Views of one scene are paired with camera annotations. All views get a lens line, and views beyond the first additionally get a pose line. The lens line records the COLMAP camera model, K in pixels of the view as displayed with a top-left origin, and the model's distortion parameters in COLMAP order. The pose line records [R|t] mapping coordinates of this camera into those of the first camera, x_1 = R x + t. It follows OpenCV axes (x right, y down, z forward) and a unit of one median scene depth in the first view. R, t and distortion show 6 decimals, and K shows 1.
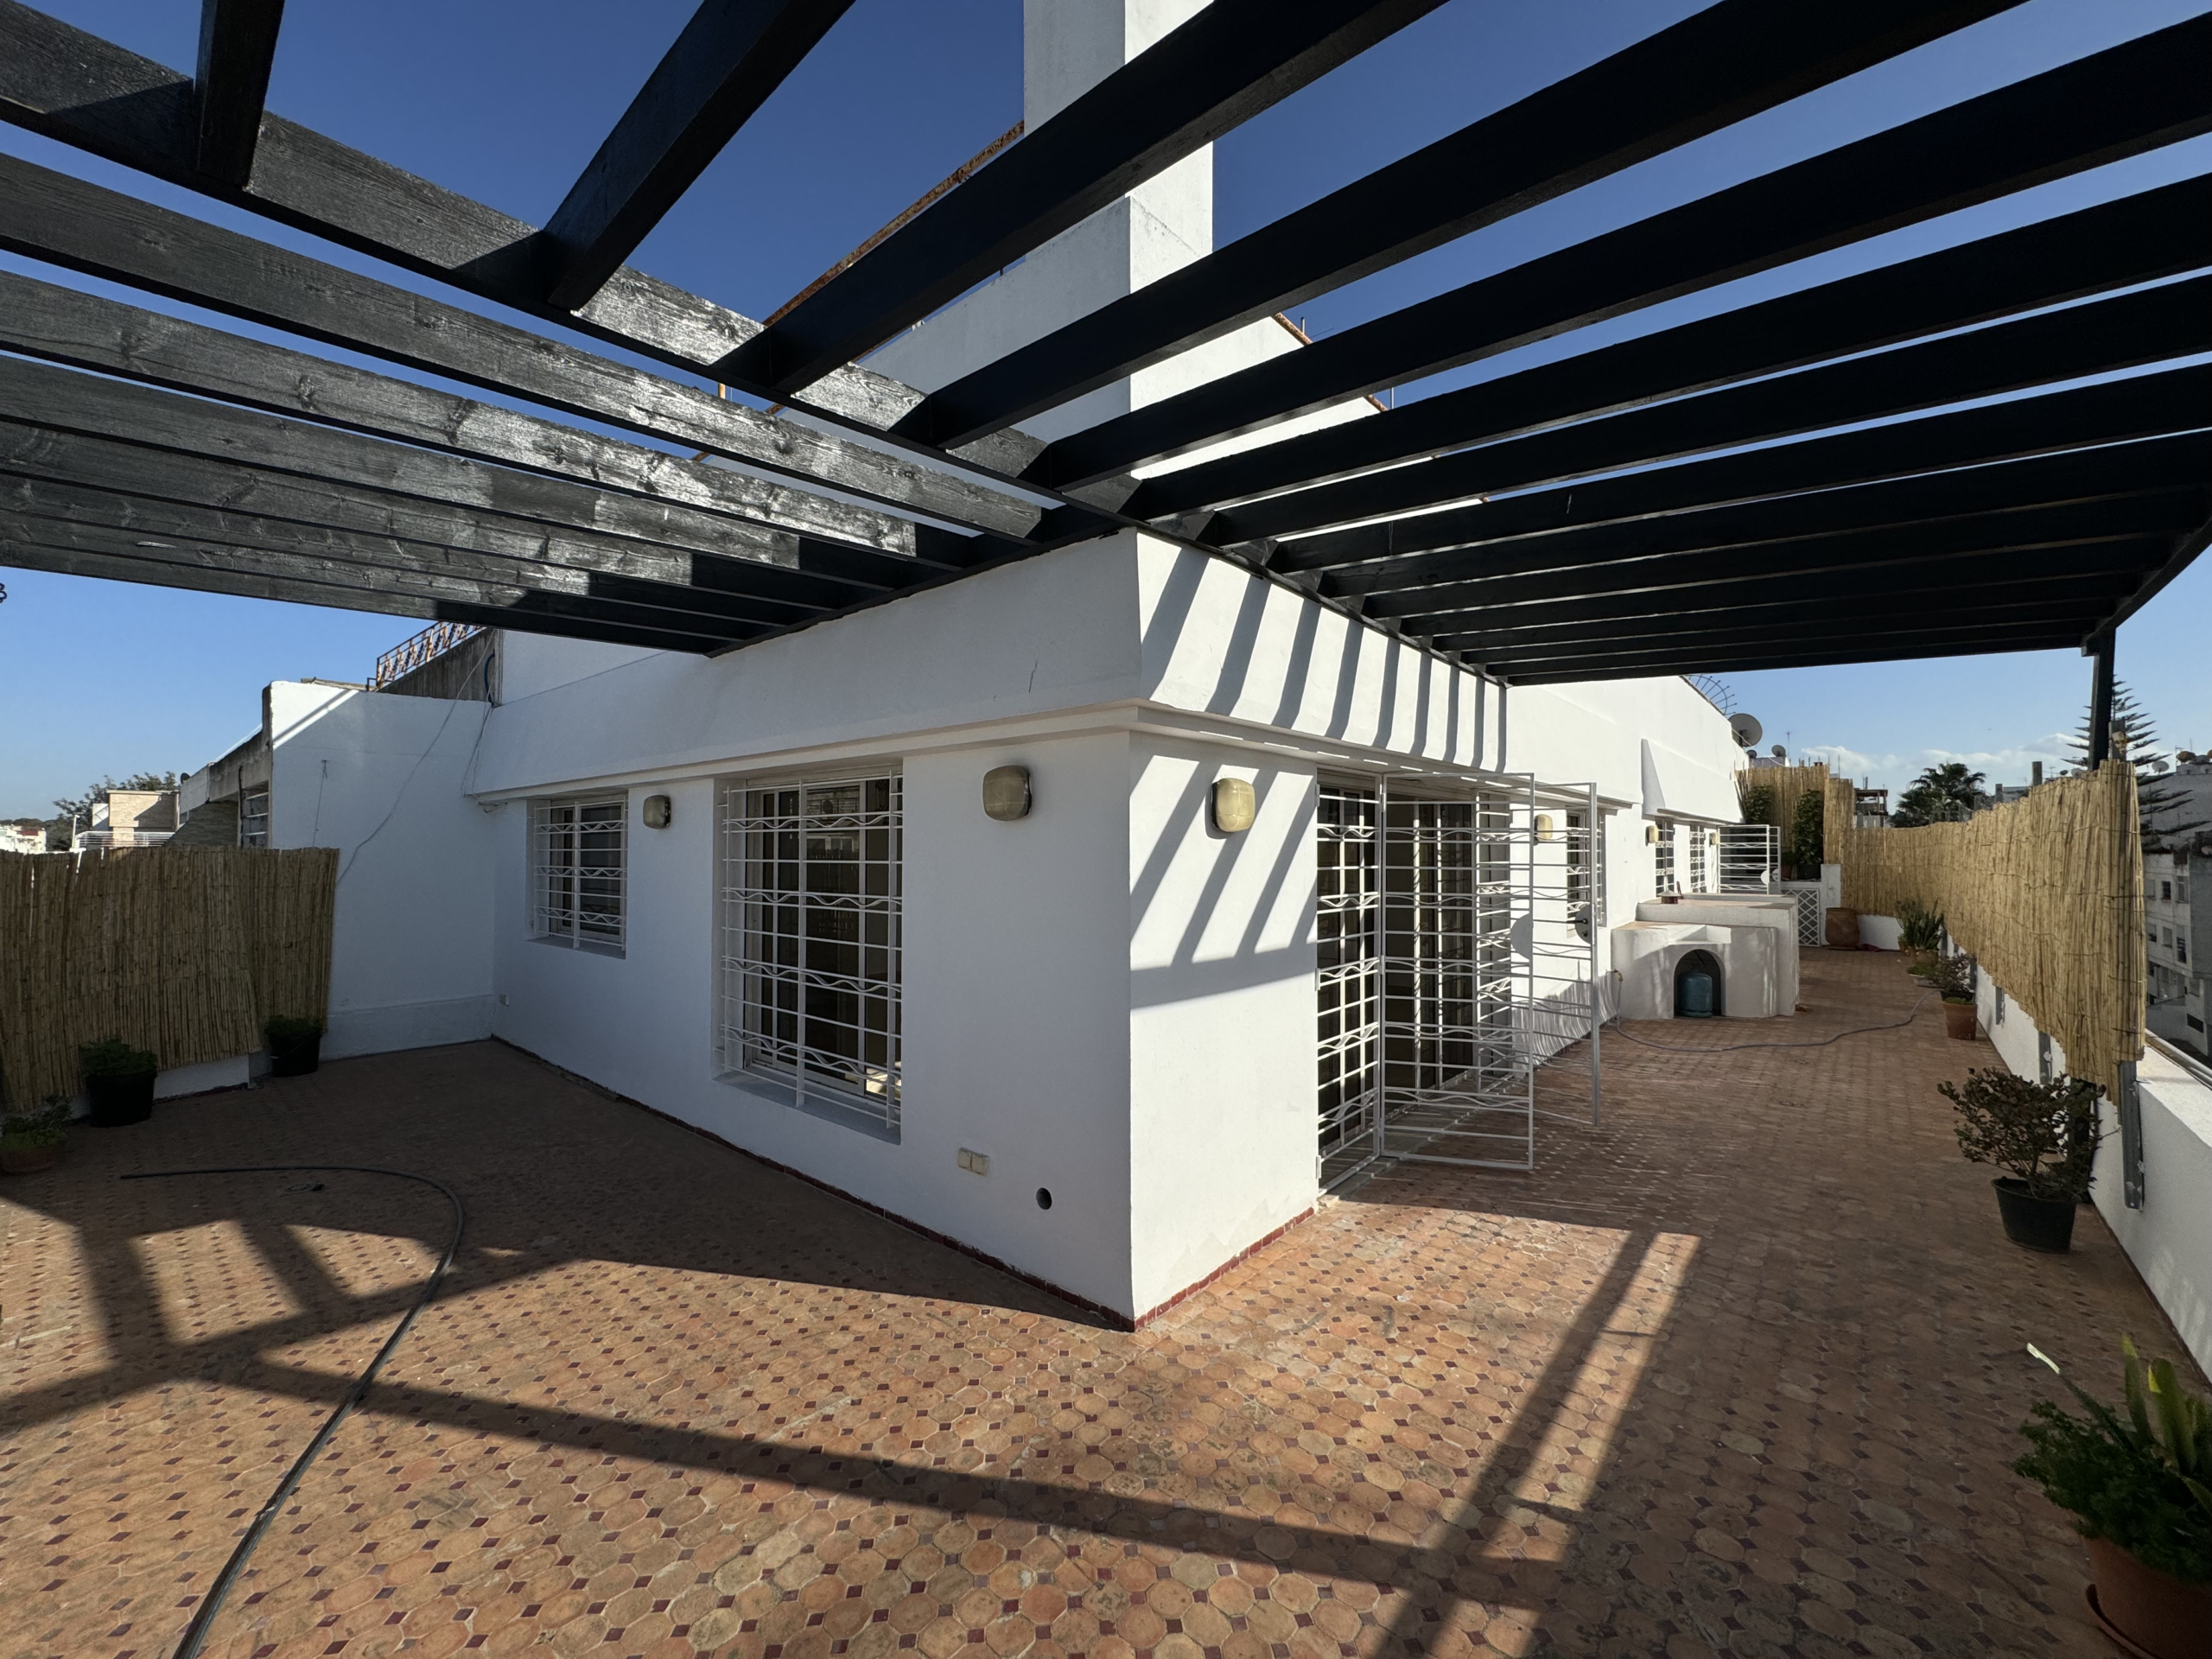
lens RADIAL K [[881.2, 0, 1100.9], [0, 881.2, 826.3], [0, 0, 1]] dist [-0.001603, -0.000242]
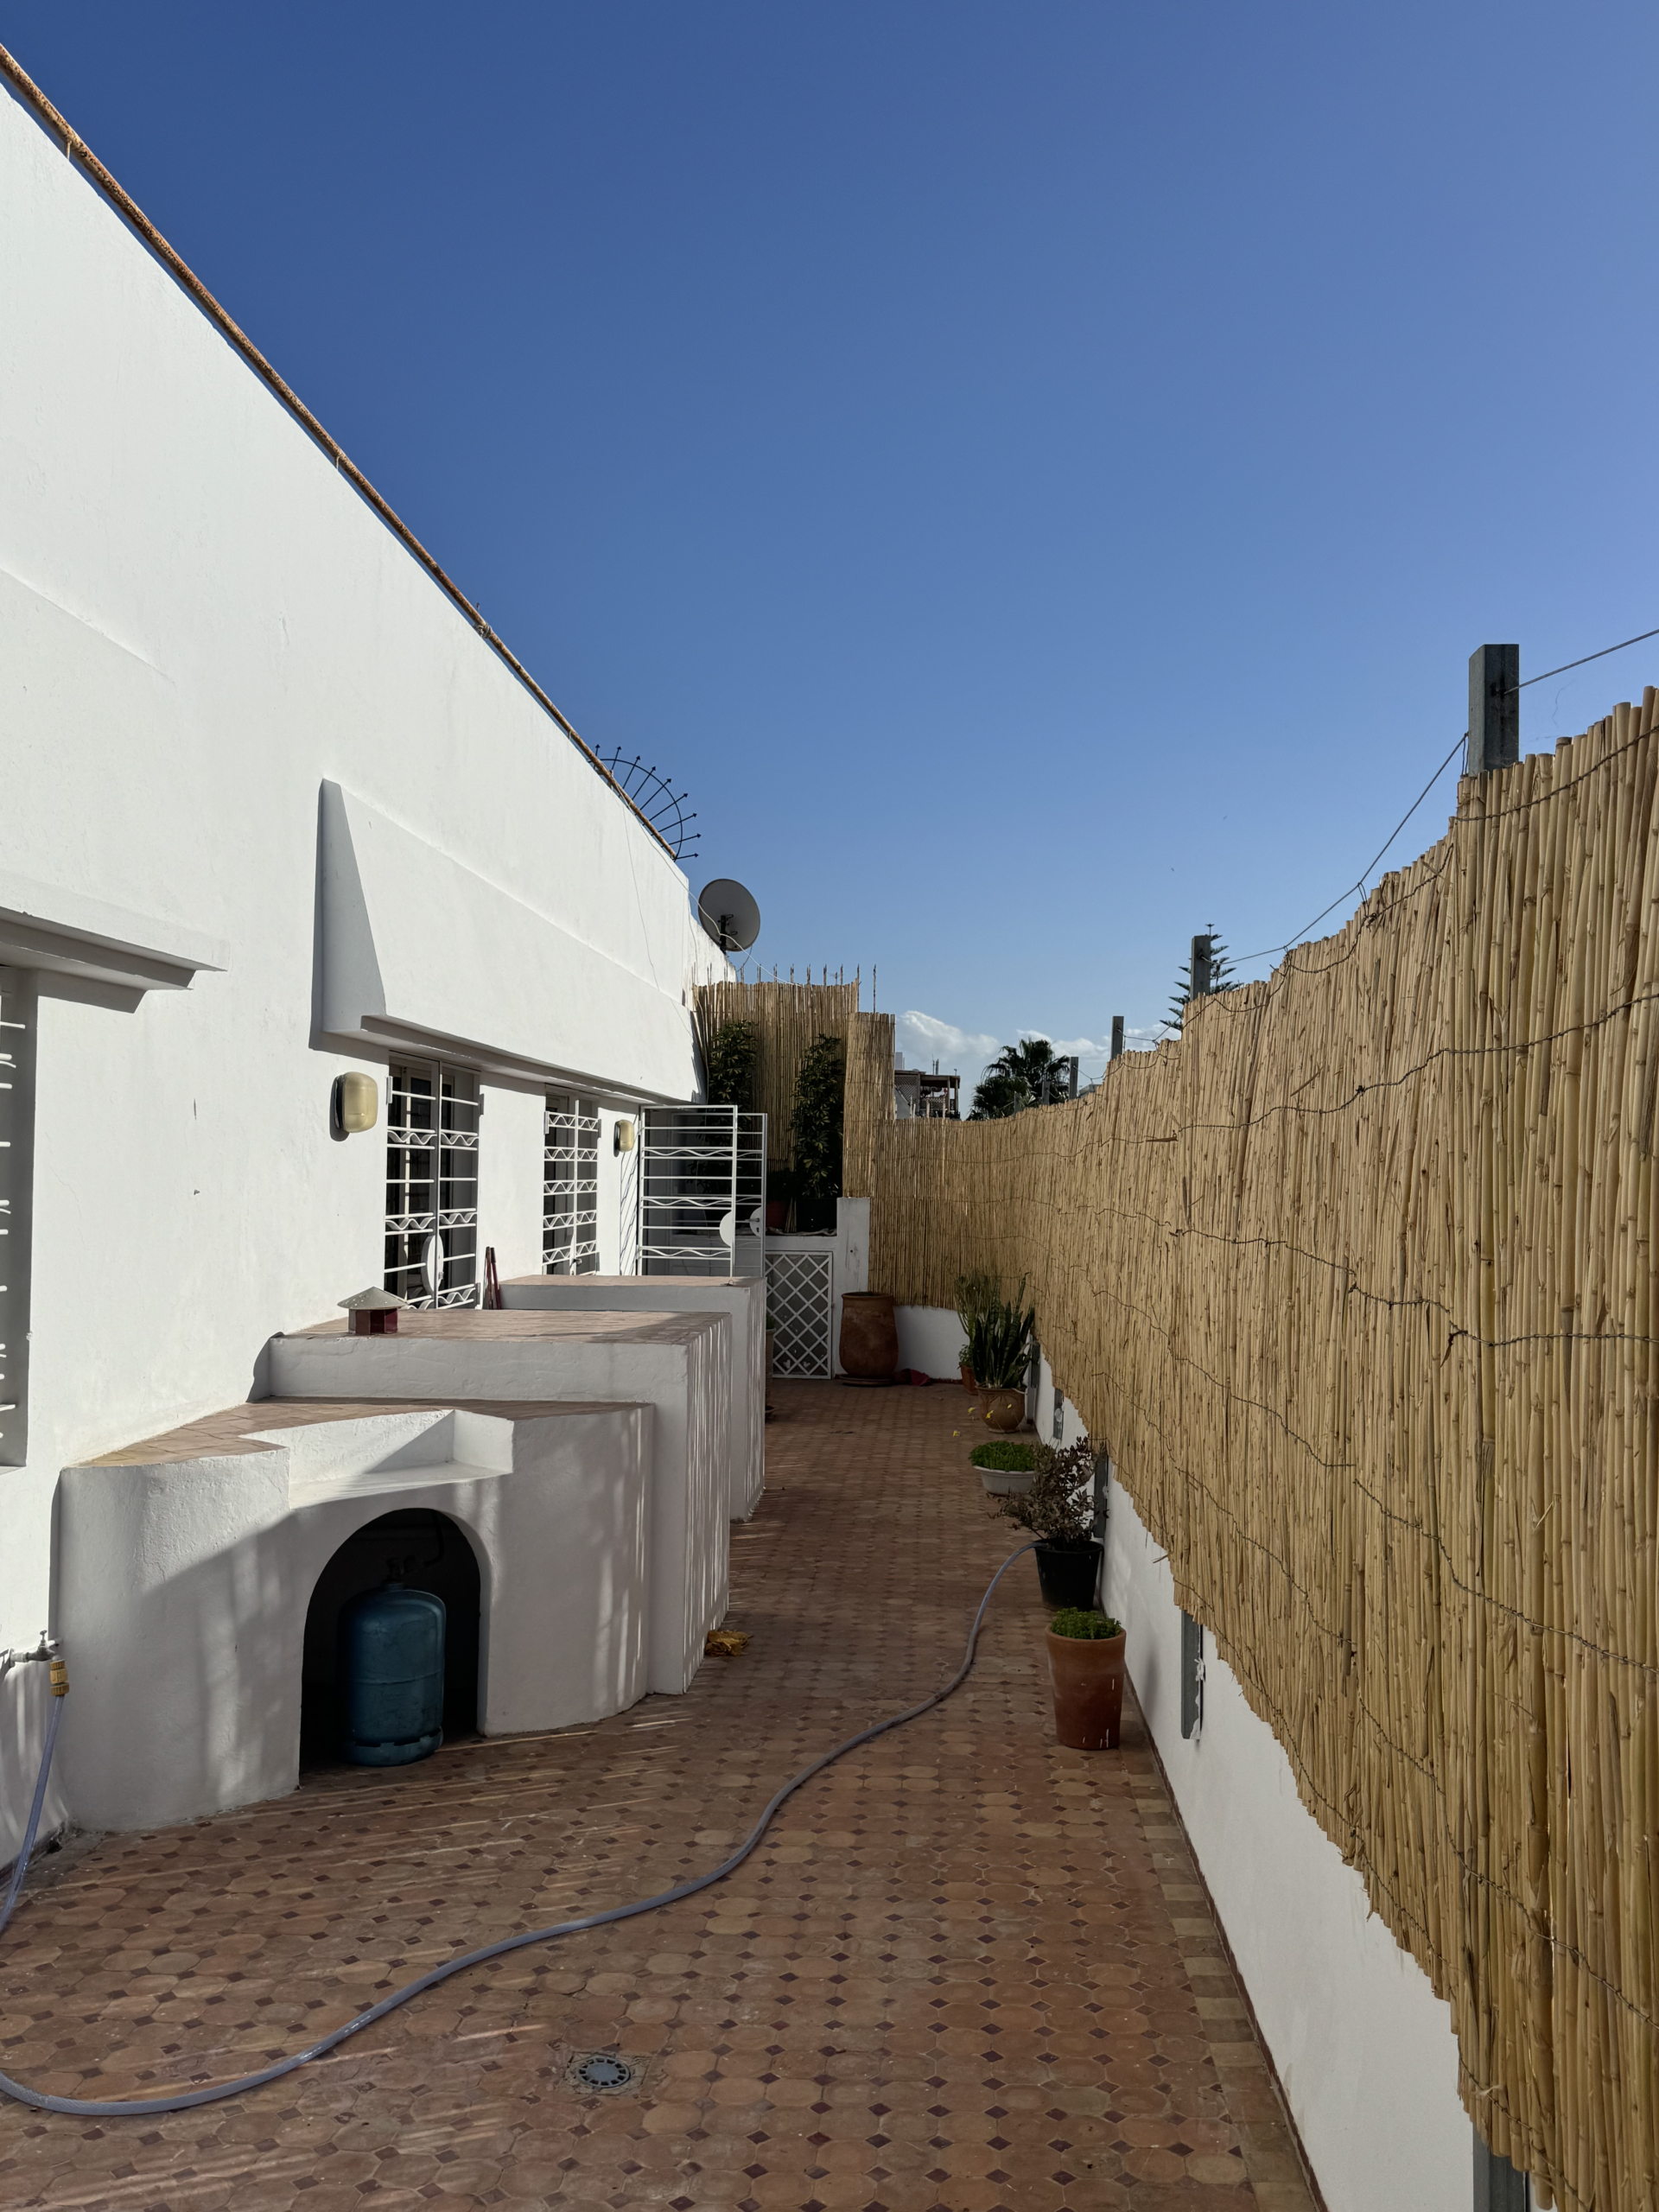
lens RADIAL K [[1801.7, 0, 828.5], [0, 1801.7, 1102.3], [0, 0, 1]] dist [0.060567, 0.002359]
pose [[0.791658, 0.029458, 0.610254, 0.263168], [-0.023450, 0.999566, -0.017830, 0.011440], [-0.610514, -0.000195, 0.792005, 0.284360]]
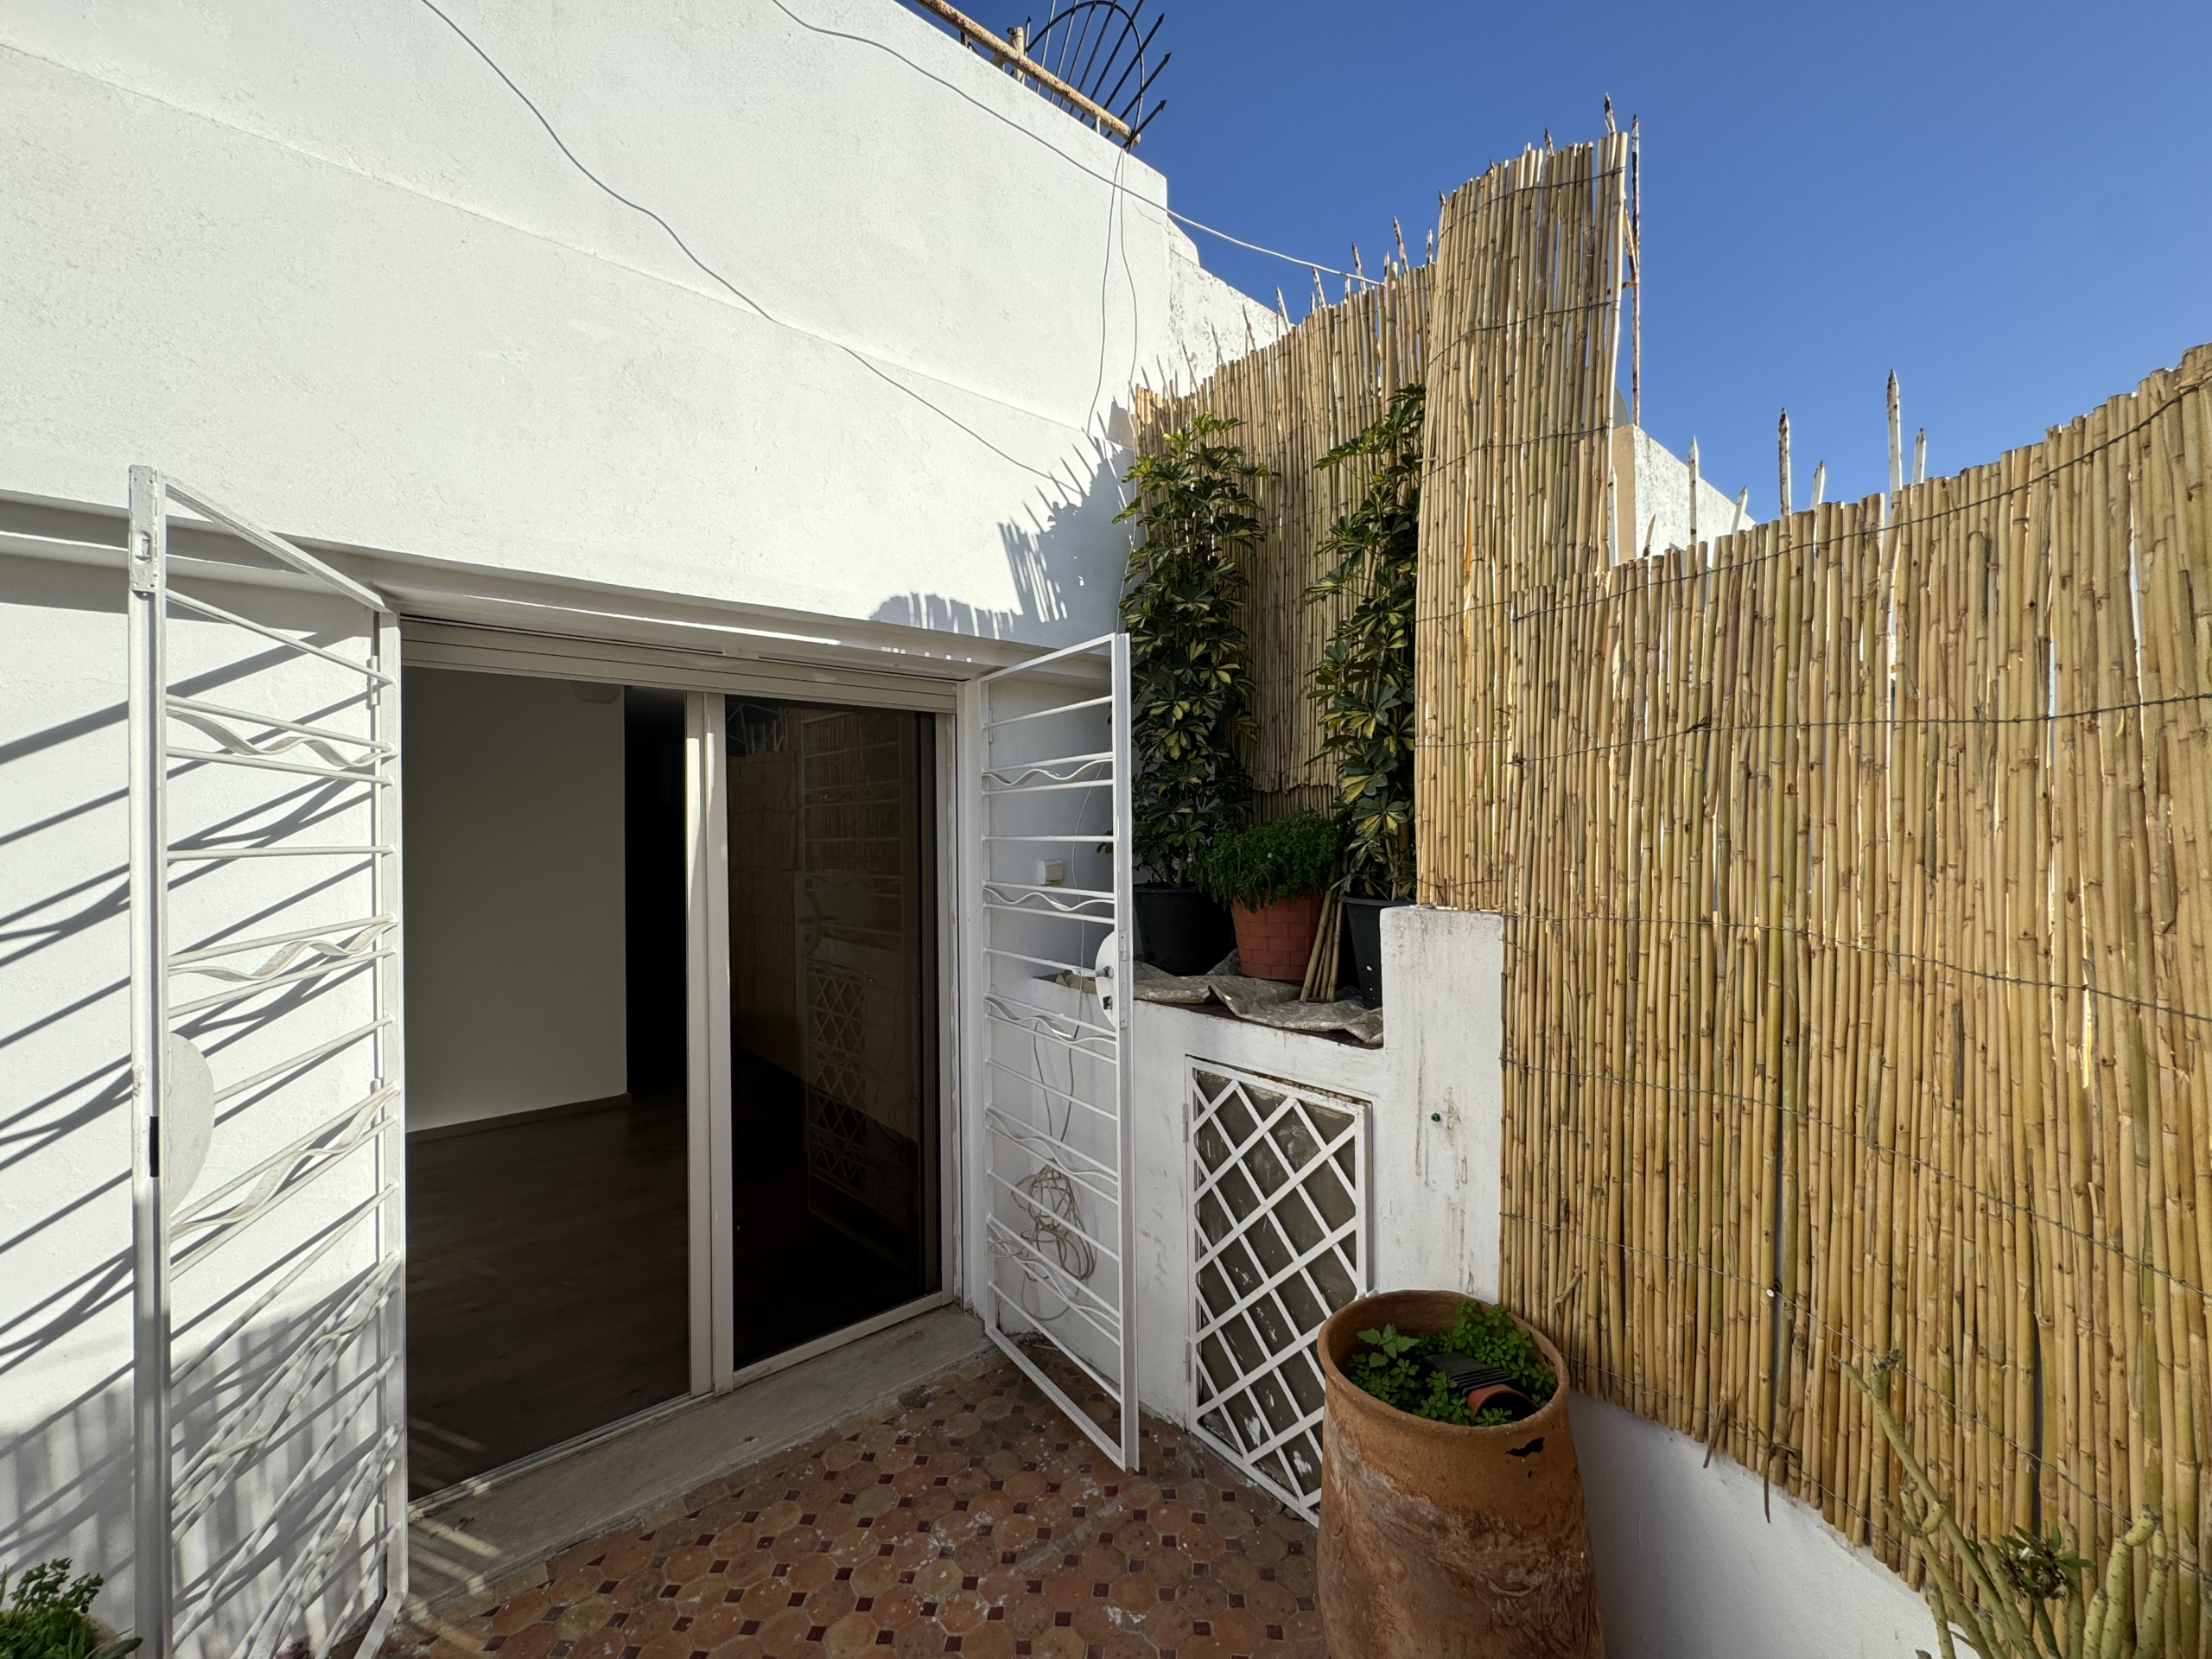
lens RADIAL K [[881.2, 0, 1110.7], [0, 881.2, 831.6], [0, 0, 1]] dist [-0.001603, -0.000242]
pose [[0.988691, -0.000321, -0.149969, 0.864120], [0.002888, 0.999853, 0.016903, 0.032913], [0.149942, -0.017145, 0.988546, 0.943704]]
